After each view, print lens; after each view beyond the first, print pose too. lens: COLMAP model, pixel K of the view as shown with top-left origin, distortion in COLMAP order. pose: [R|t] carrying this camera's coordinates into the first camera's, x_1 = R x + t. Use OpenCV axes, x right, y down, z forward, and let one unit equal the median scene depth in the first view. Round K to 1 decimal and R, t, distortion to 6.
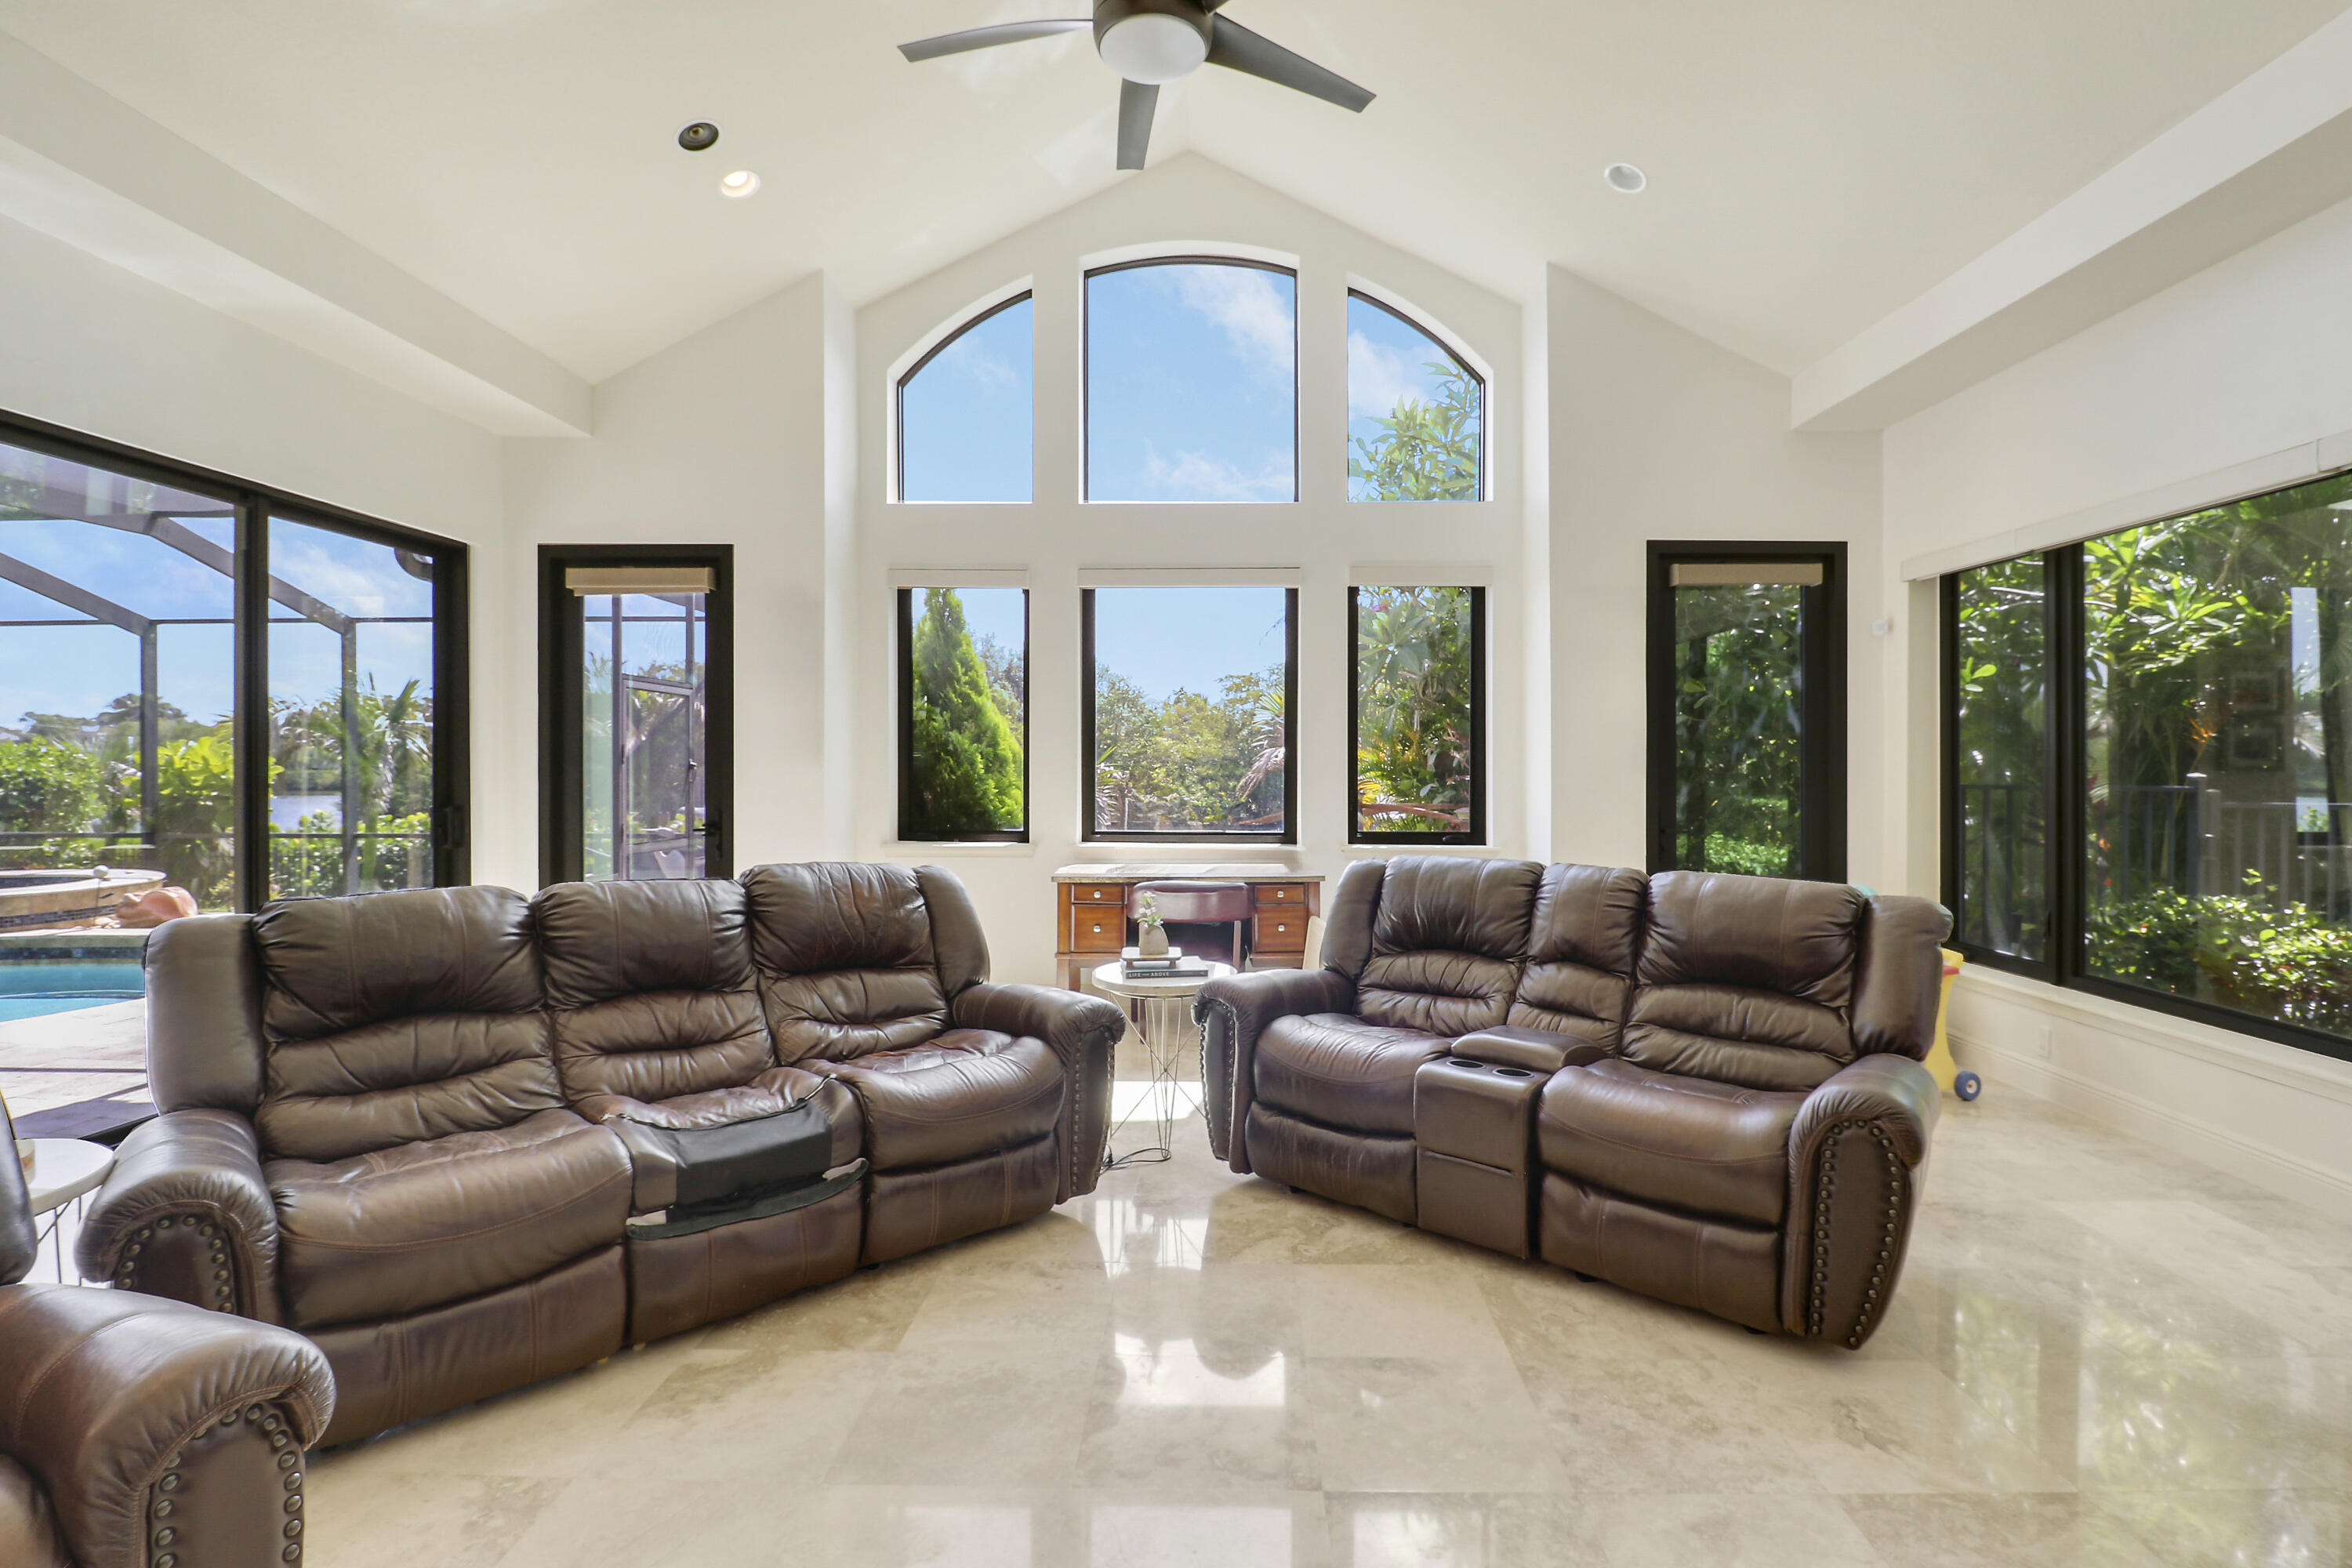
lens RADIAL K [[1112.1, 0, 1209.4], [0, 1112.1, 769.4], [0, 0, 1]] dist [-0.003672, -0.008895]
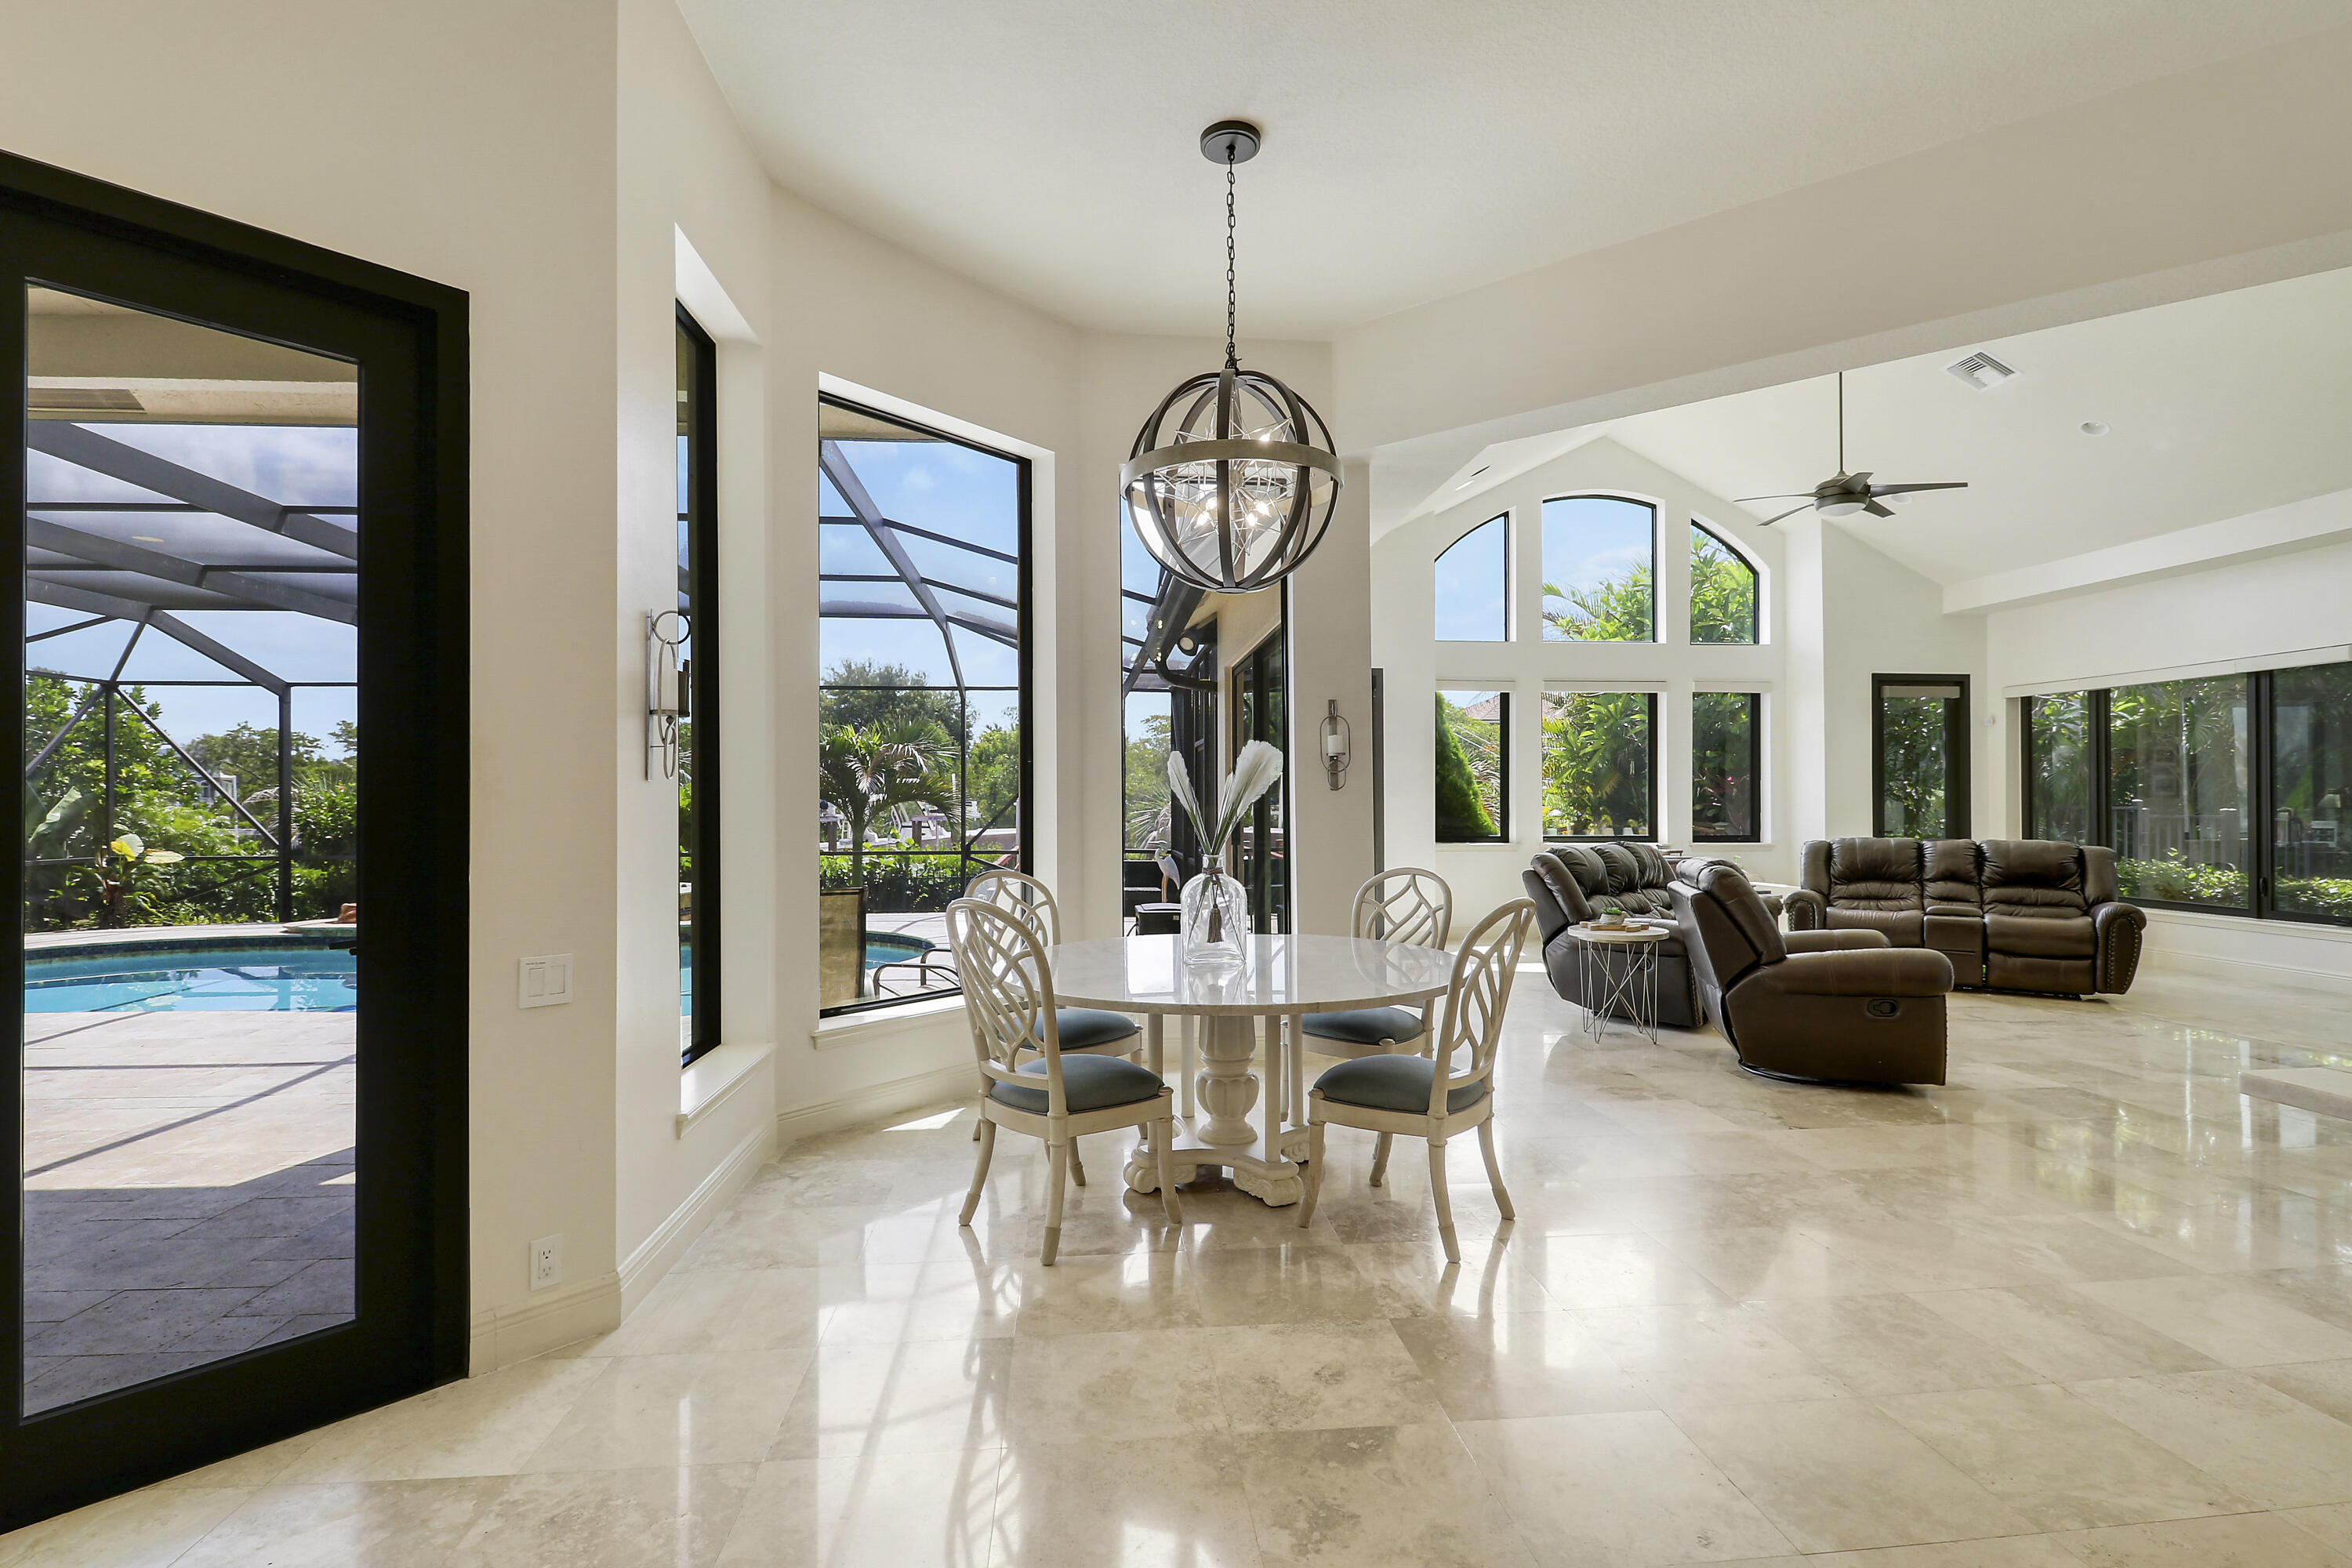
lens RADIAL K [[1109.2, 0, 1189.5], [0, 1109.2, 789.2], [0, 0, 1]] dist [0.001060, -0.019040]
pose [[0.993259, -0.000784, 0.115917, -0.967755], [0.002576, 0.999879, -0.015309, 0.011198], [-0.115891, 0.015504, 0.993141, -0.701166]]
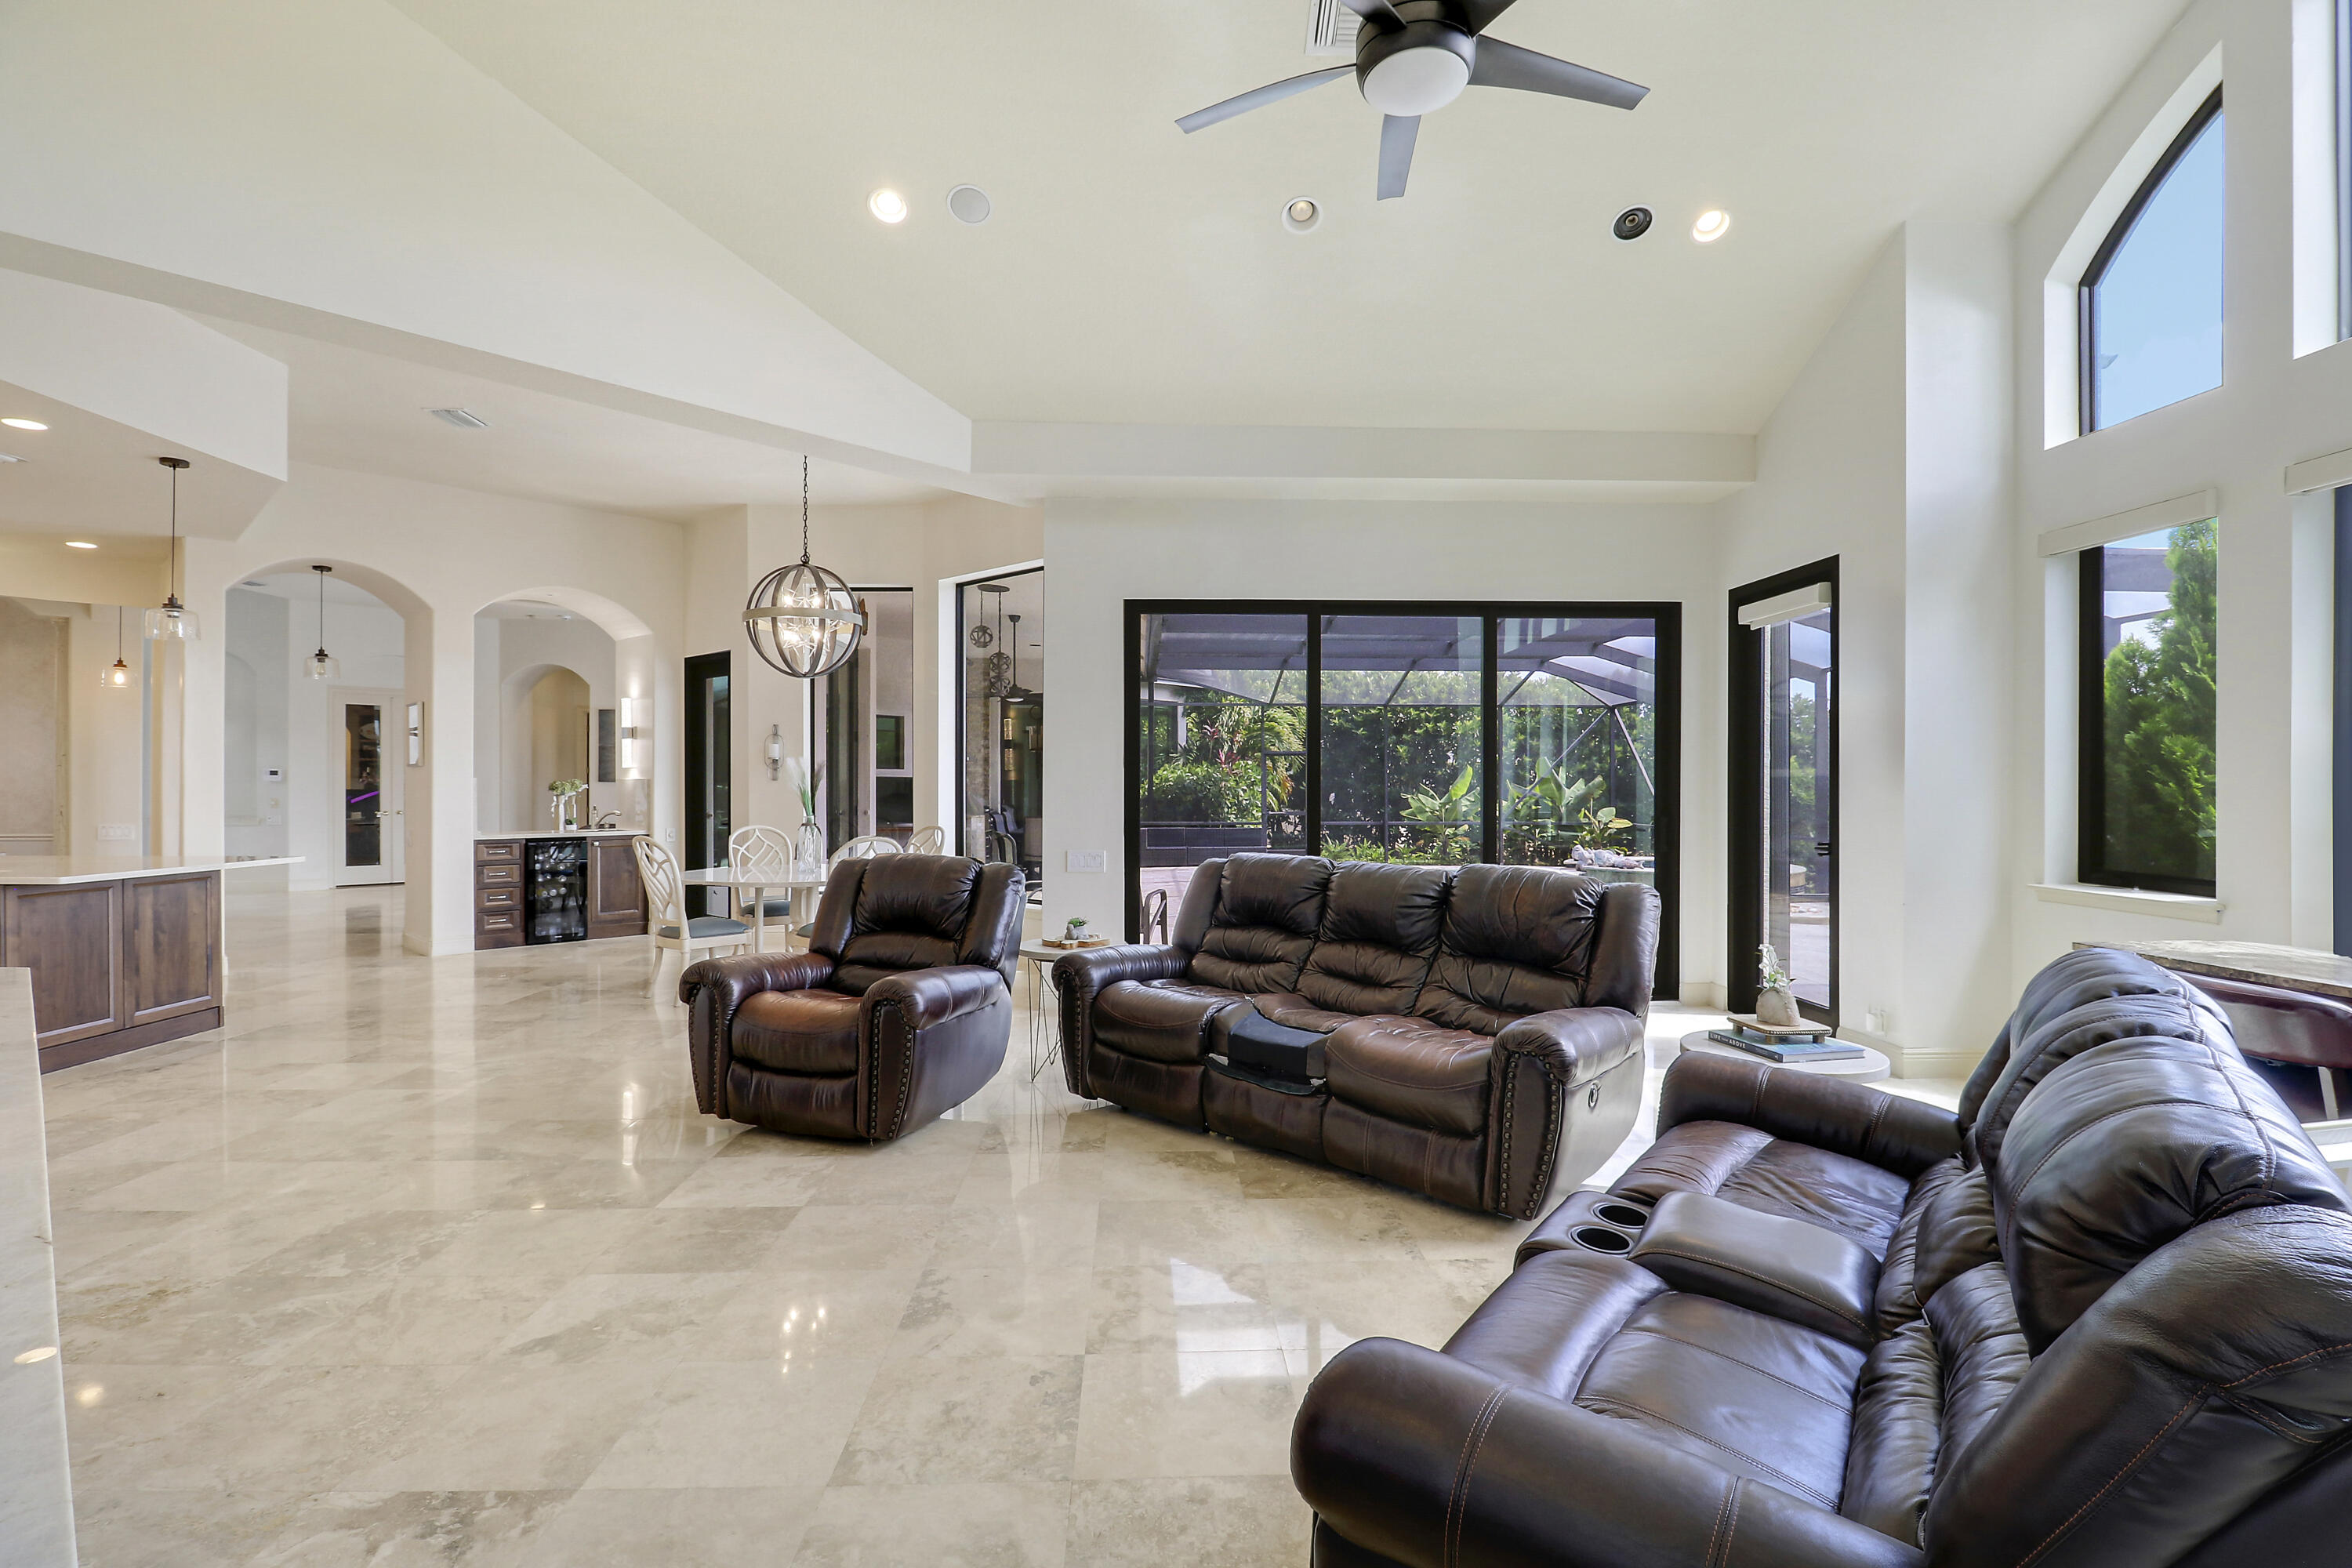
lens RADIAL K [[1105.4, 0, 1178.5], [0, 1105.4, 792.2], [0, 0, 1]] dist [0.002761, -0.015947]
pose [[0.046827, 0.006043, -0.998885, 0.521628], [-0.005355, 0.999969, 0.005799, 0.000917], [0.998889, 0.005078, 0.046858, 0.400478]]
